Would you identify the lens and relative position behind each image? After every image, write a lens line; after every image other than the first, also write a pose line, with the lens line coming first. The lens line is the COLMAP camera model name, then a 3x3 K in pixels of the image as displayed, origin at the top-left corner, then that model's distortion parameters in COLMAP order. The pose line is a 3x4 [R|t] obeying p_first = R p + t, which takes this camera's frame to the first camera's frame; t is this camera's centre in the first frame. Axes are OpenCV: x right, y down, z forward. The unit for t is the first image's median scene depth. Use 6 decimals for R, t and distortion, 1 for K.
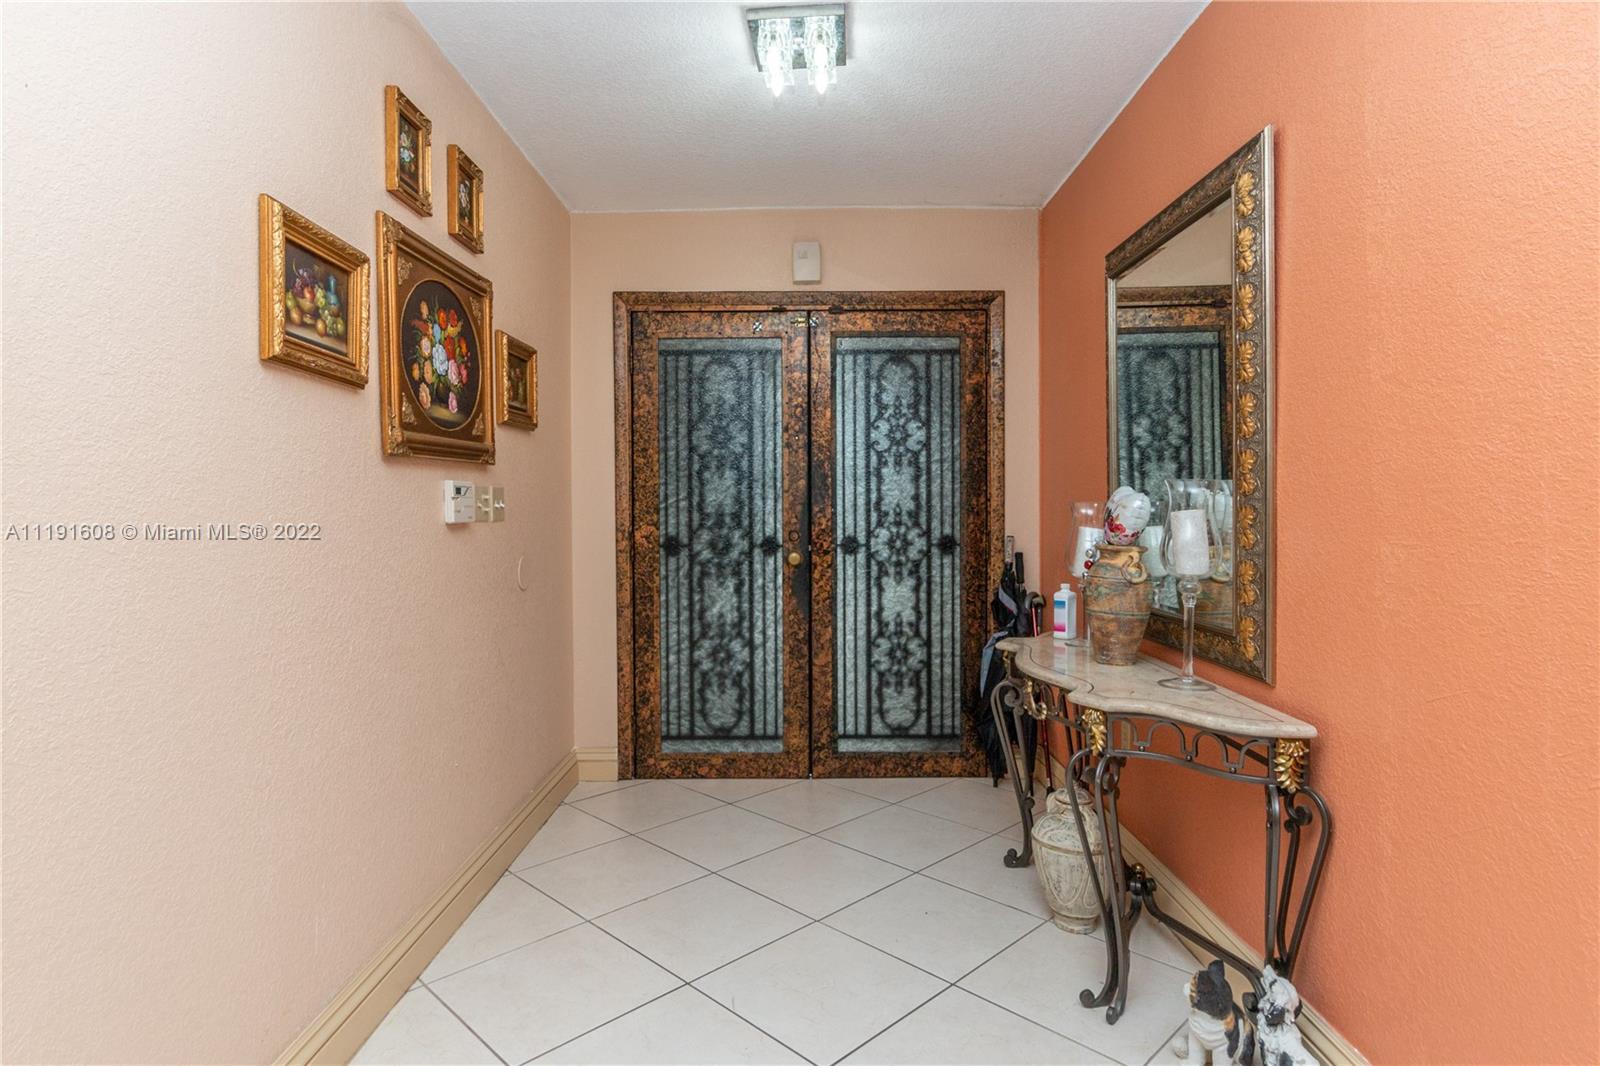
lens RADIAL K [[899.1, 0, 810.5], [0, 899.1, 529.0], [0, 0, 1]] dist [0.006088, -0.001105]
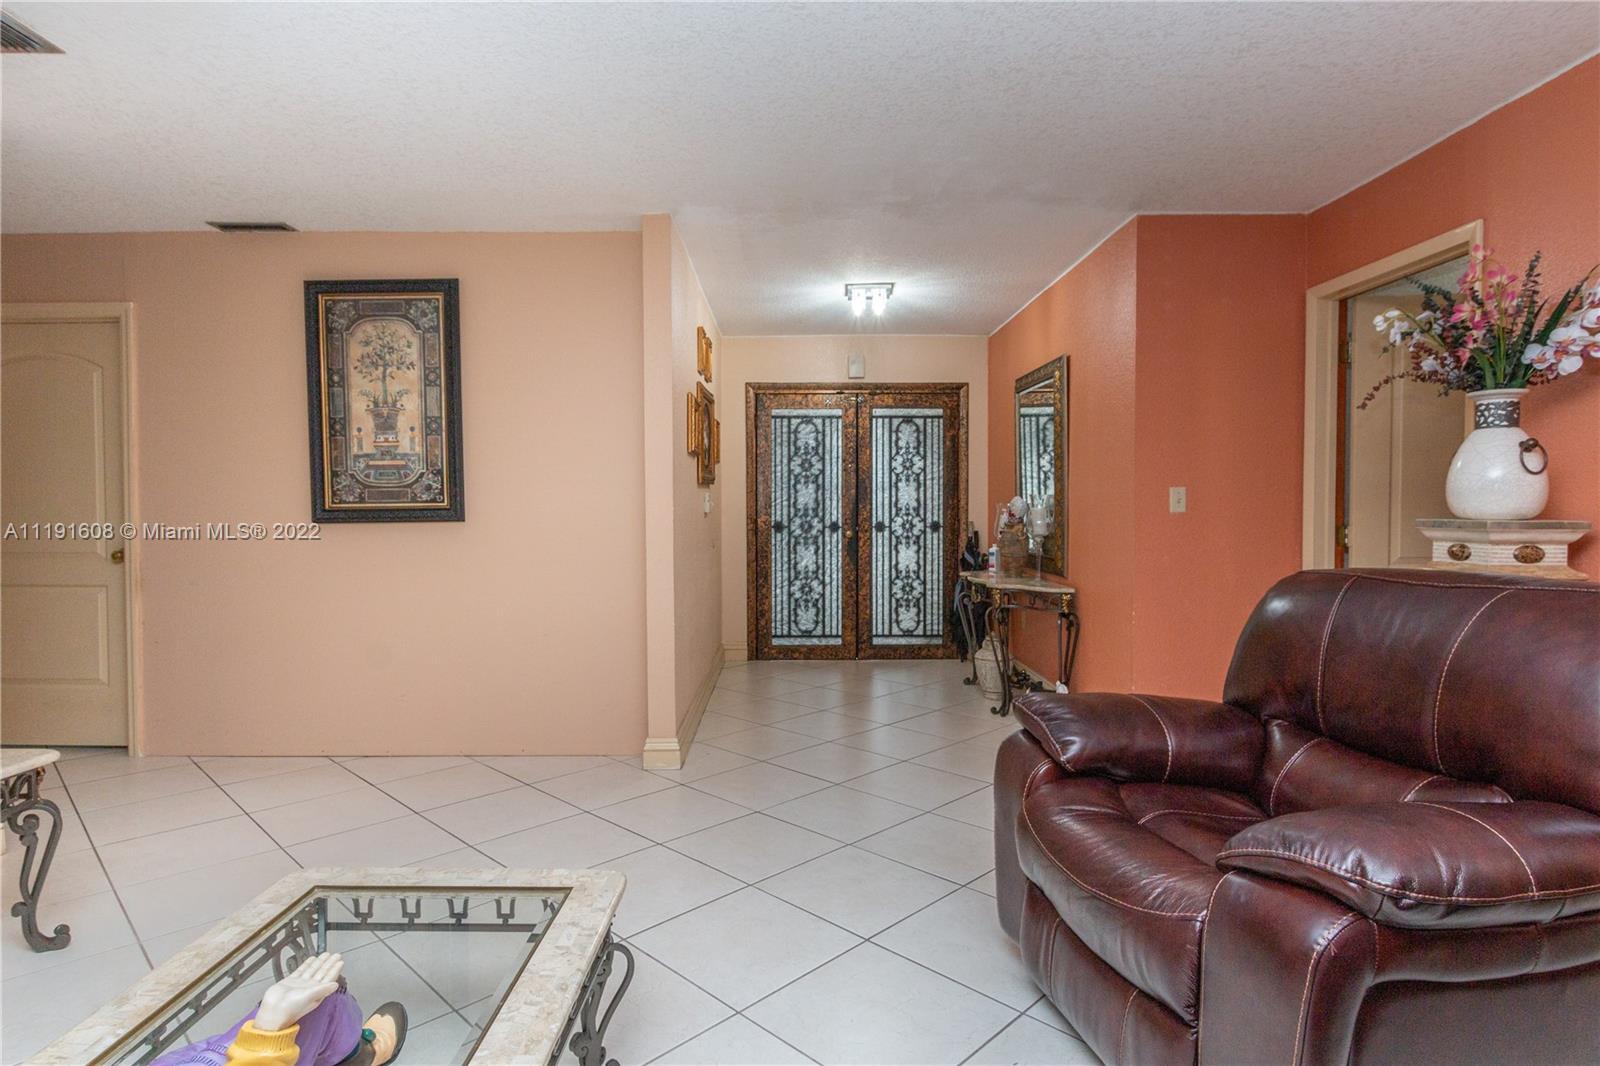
lens RADIAL K [[899.1, 0, 793.0], [0, 899.1, 533.0], [0, 0, 1]] dist [0.006088, -0.001105]
pose [[0.999987, 0.001769, -0.004884, -0.117445], [-0.001723, 0.999955, 0.009306, 0.014099], [0.004900, -0.009297, 0.999945, -0.758030]]
